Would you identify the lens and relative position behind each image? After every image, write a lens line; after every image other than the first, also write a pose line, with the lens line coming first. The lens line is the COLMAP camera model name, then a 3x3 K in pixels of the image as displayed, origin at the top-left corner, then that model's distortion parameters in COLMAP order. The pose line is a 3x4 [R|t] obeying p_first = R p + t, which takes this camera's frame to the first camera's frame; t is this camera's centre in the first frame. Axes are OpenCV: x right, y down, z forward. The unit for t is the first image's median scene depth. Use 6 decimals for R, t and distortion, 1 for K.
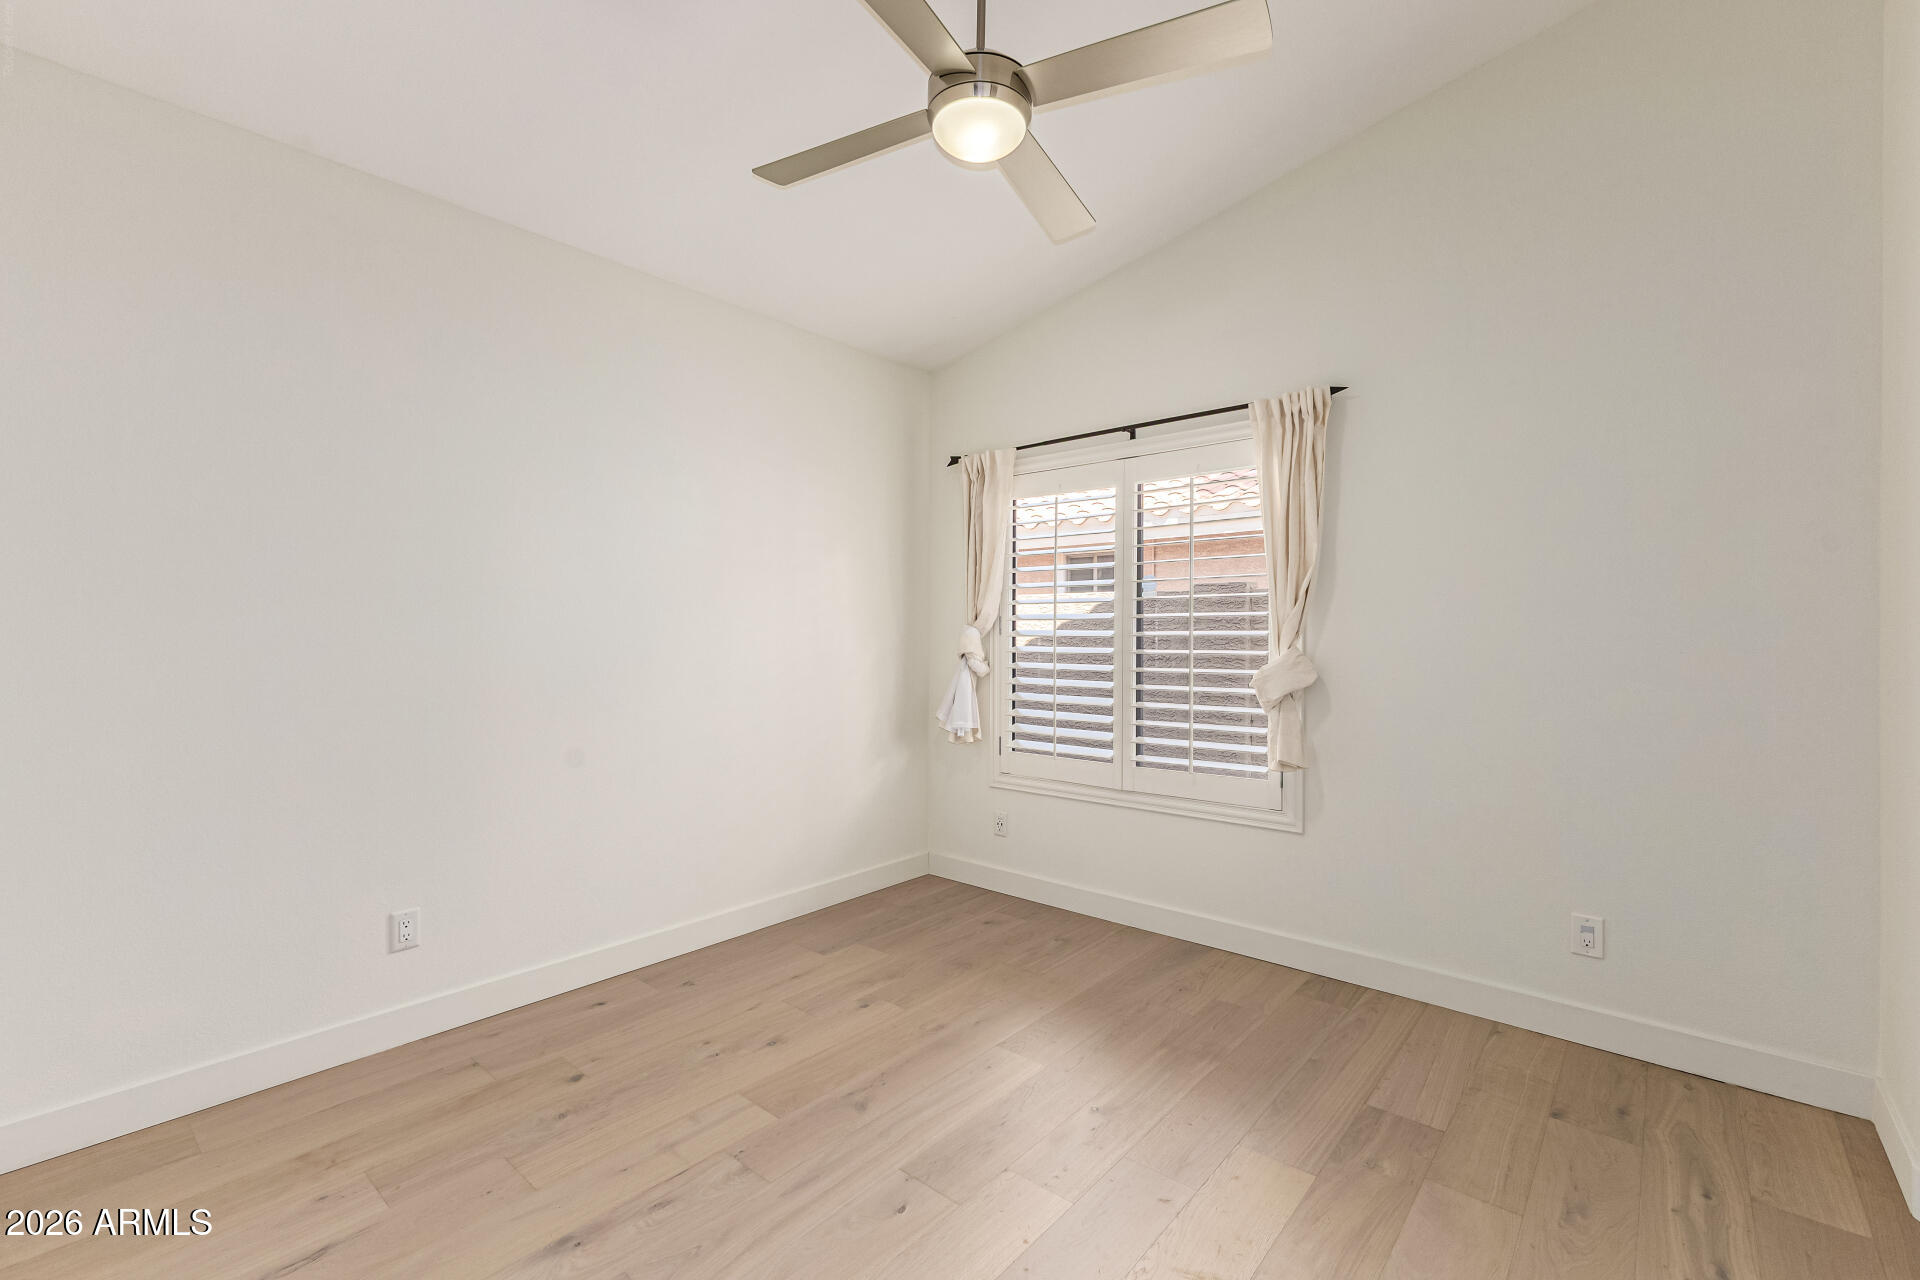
lens RADIAL K [[828.8, 0, 960.0], [0, 828.8, 640.0], [0, 0, 1]] dist [-0.000002, -0.000004]
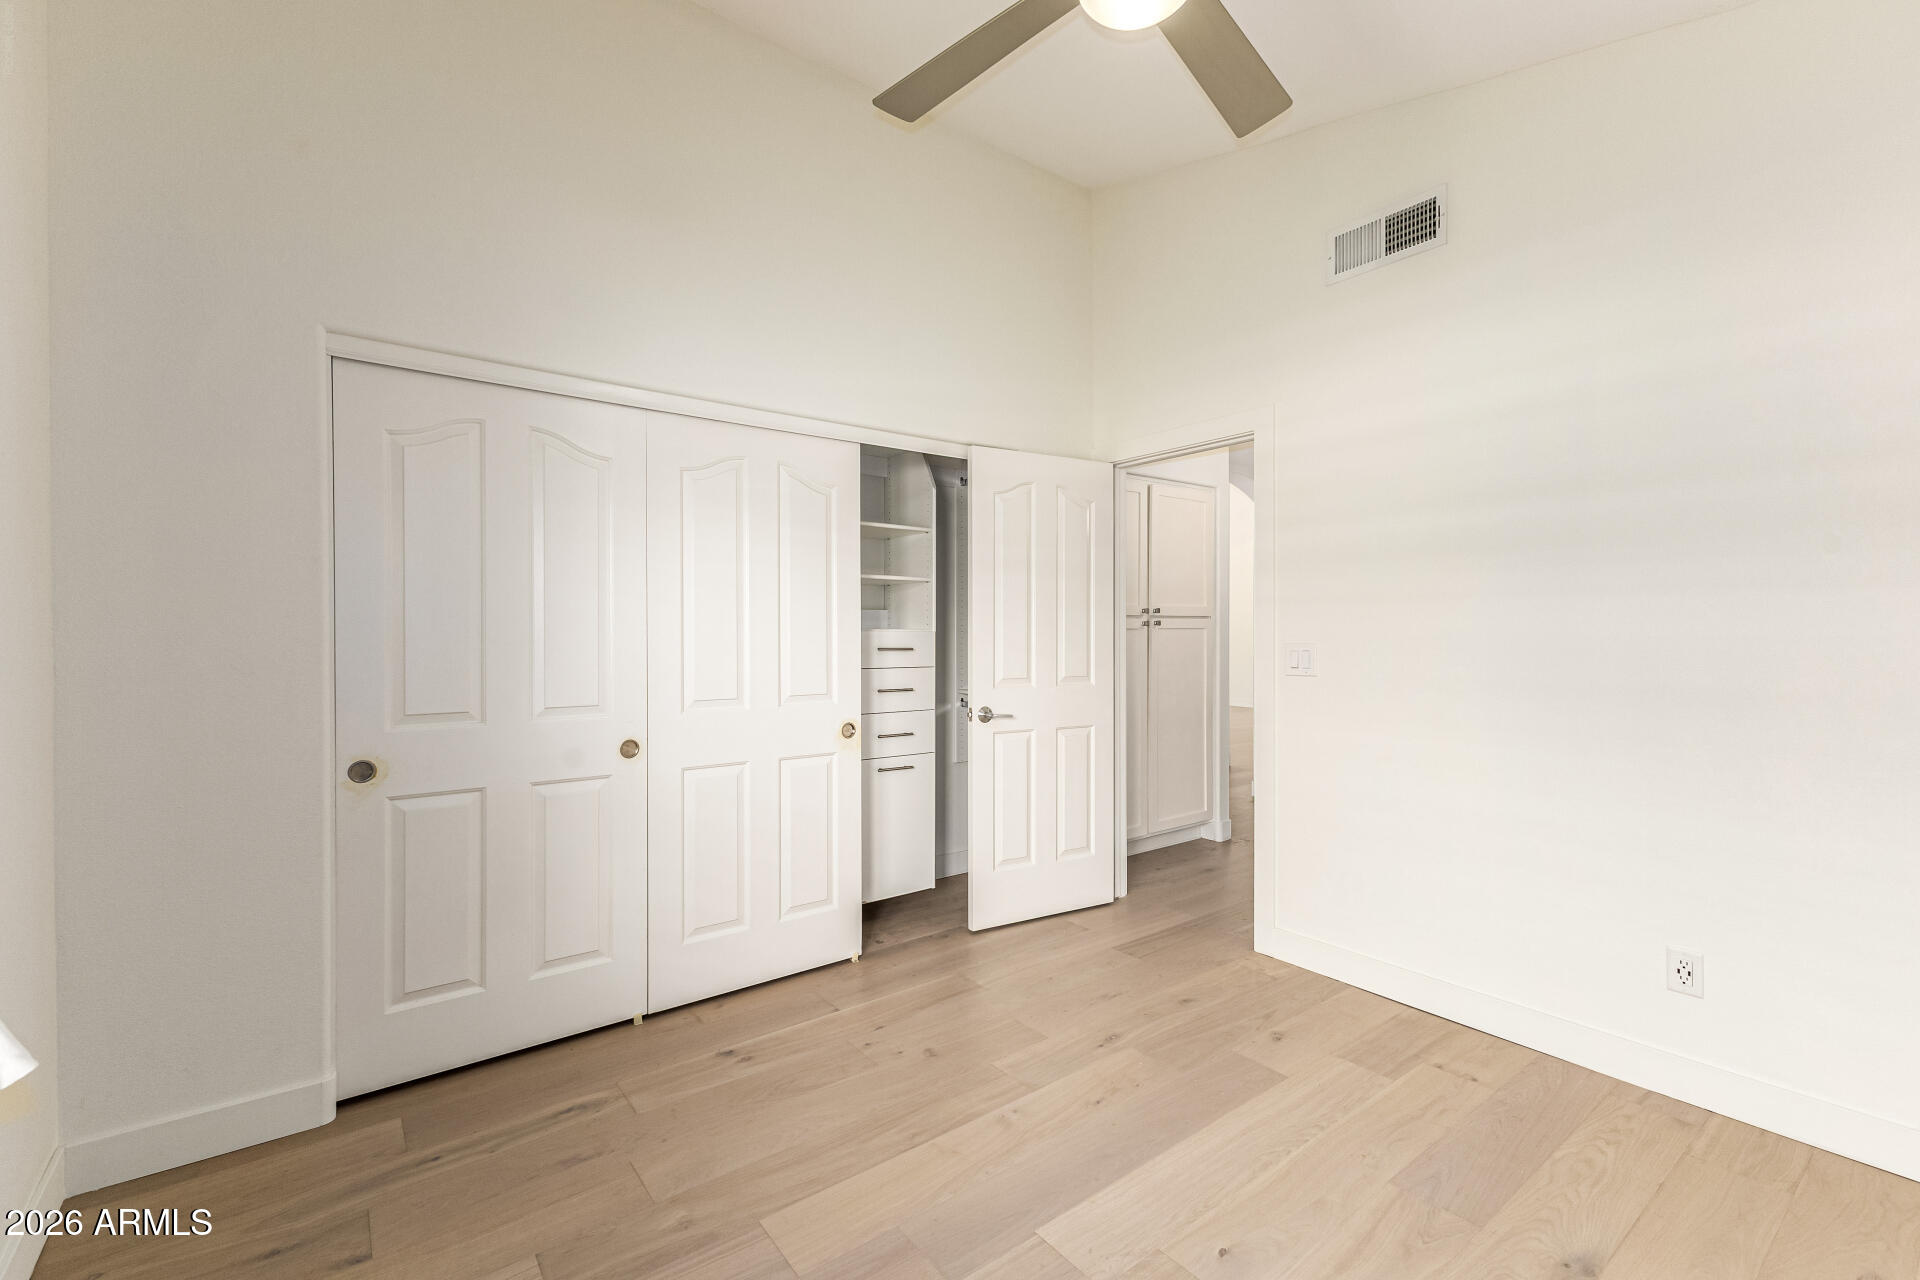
lens RADIAL K [[828.8, 0, 960.0], [0, 828.8, 640.0], [0, 0, 1]] dist [-0.000002, -0.000004]
pose [[-0.980531, -0.002036, 0.196352, 0.034847], [-0.000314, 0.999961, 0.008804, -0.003244], [-0.196363, 0.008571, -0.980494, 1.887224]]
